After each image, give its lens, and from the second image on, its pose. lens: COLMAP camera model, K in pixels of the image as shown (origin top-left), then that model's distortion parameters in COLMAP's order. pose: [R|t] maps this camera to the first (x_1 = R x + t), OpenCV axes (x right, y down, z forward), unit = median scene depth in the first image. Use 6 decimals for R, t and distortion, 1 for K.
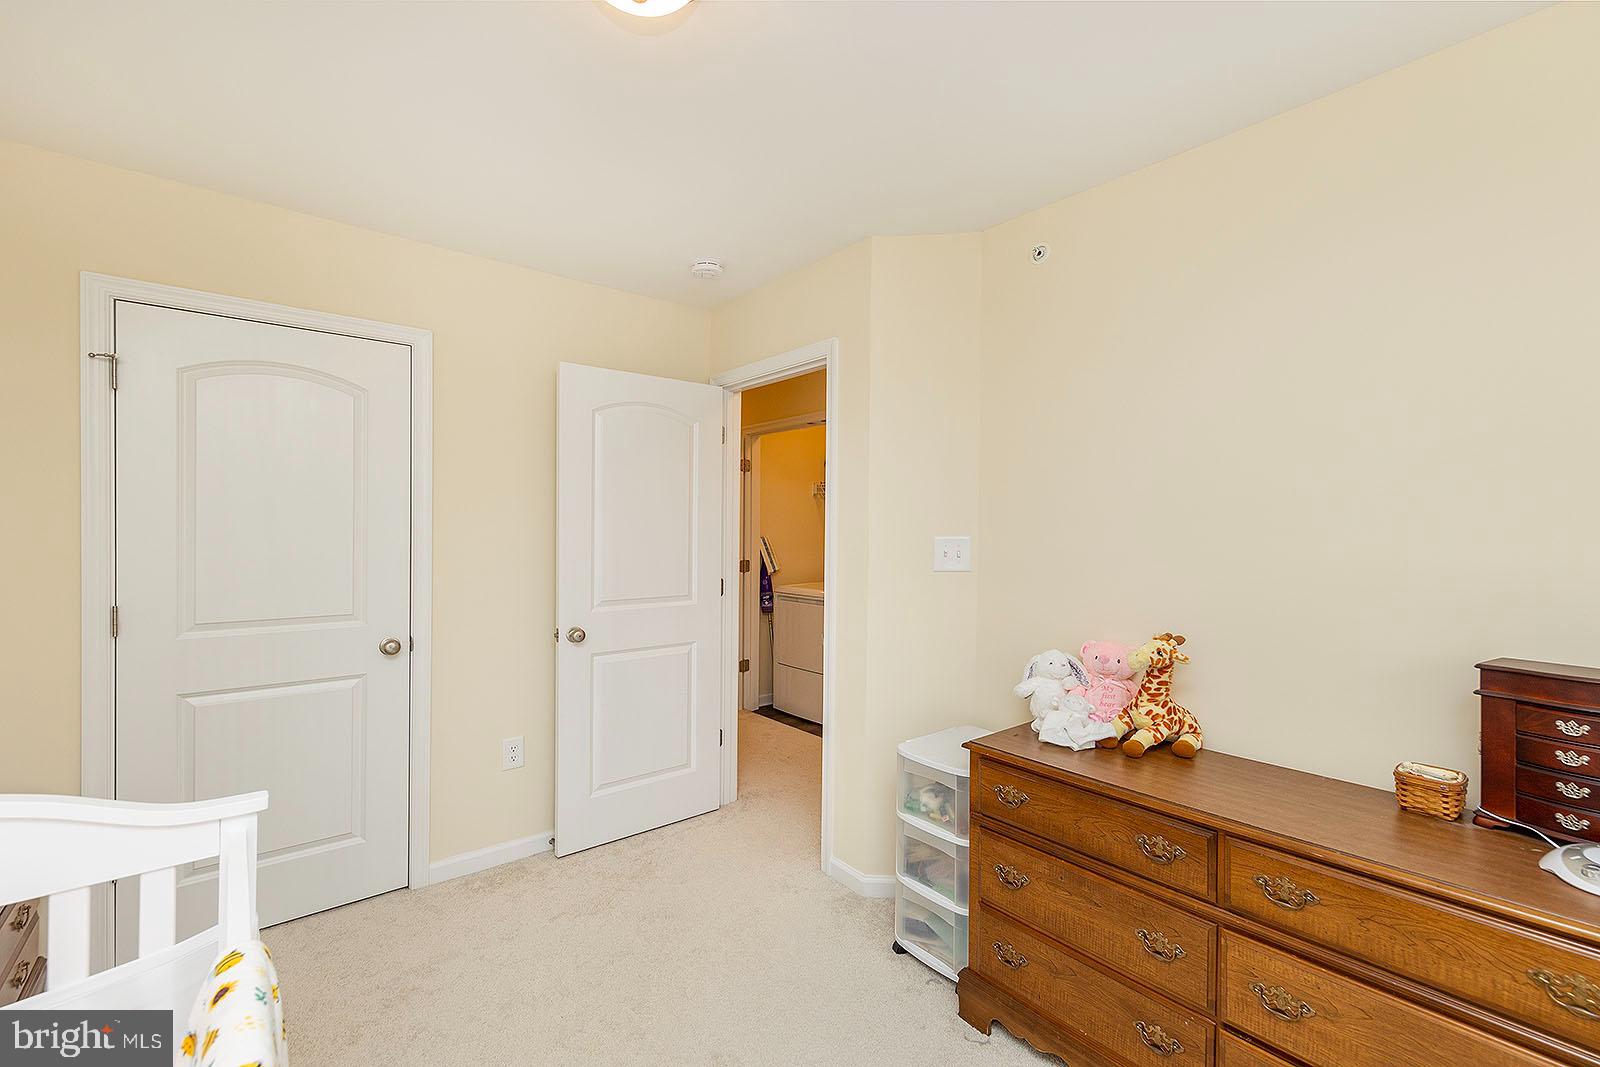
lens RADIAL K [[682.0, 0, 800.3], [0, 682.0, 535.5], [0, 0, 1]] dist [0.010862, -0.004372]
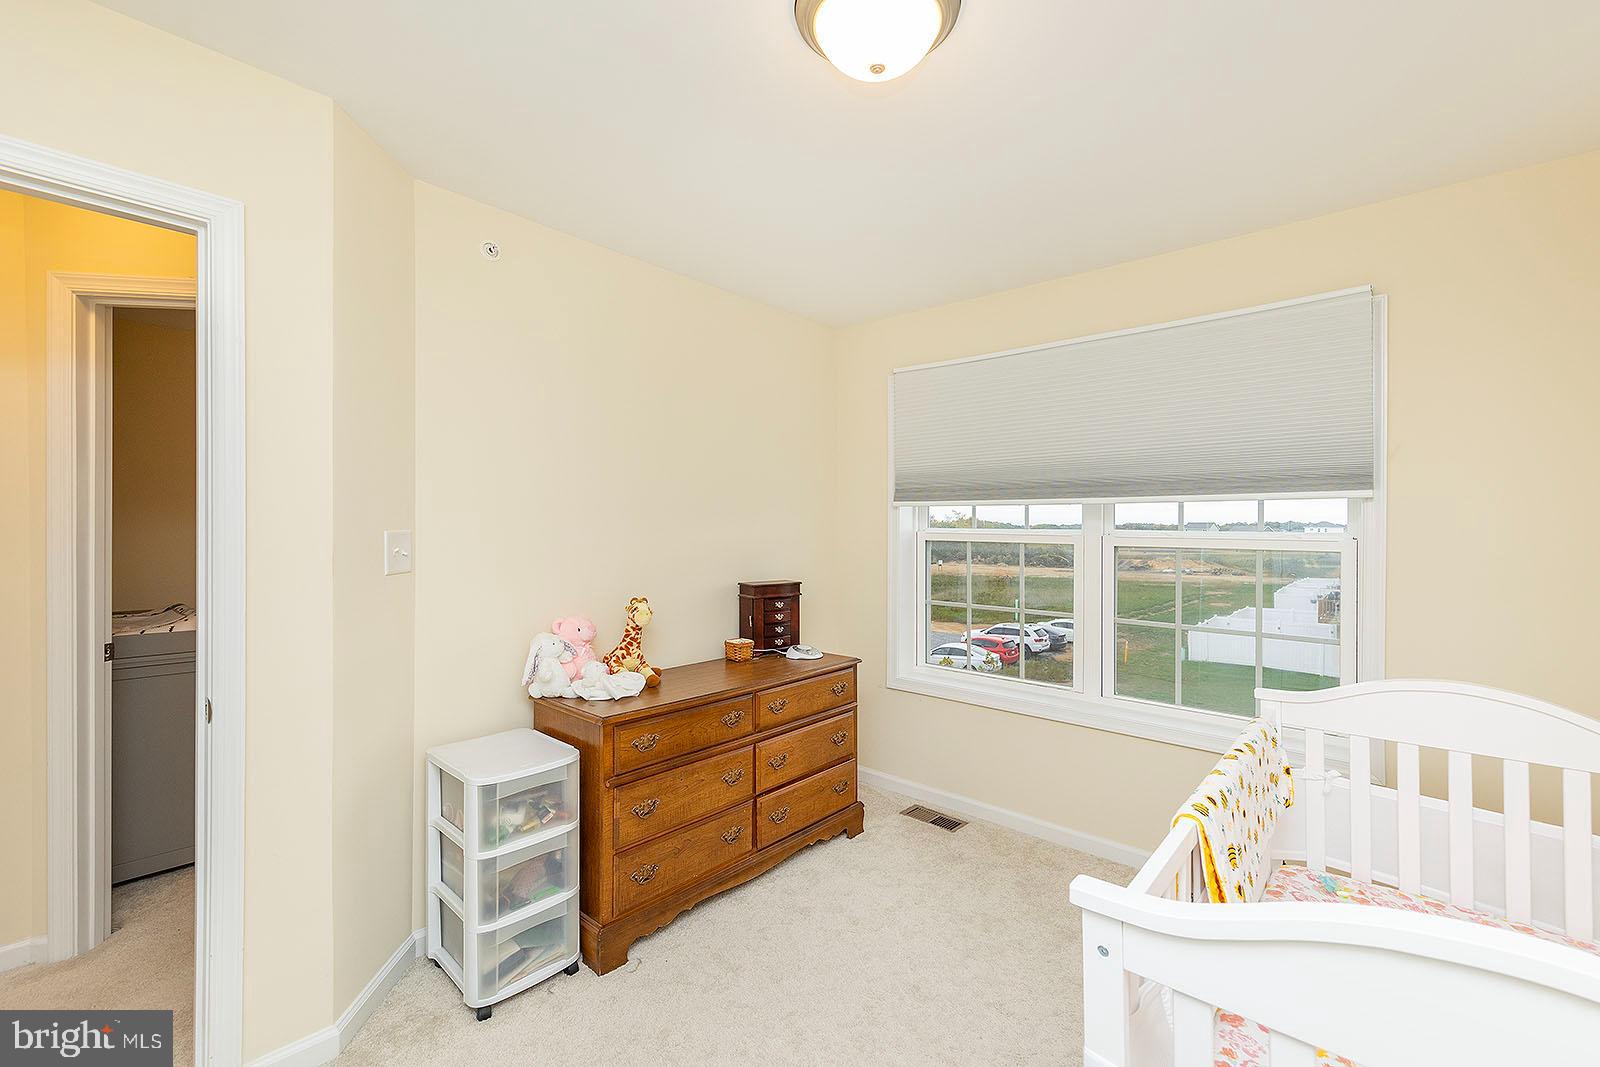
lens RADIAL K [[682.0, 0, 798.6], [0, 682.0, 529.0], [0, 0, 1]] dist [0.010862, -0.004372]
pose [[-0.172867, -0.006801, 0.984922, -1.100123], [-0.012488, 0.999911, 0.004713, -0.006010], [-0.984866, -0.011485, -0.172937, 1.125934]]
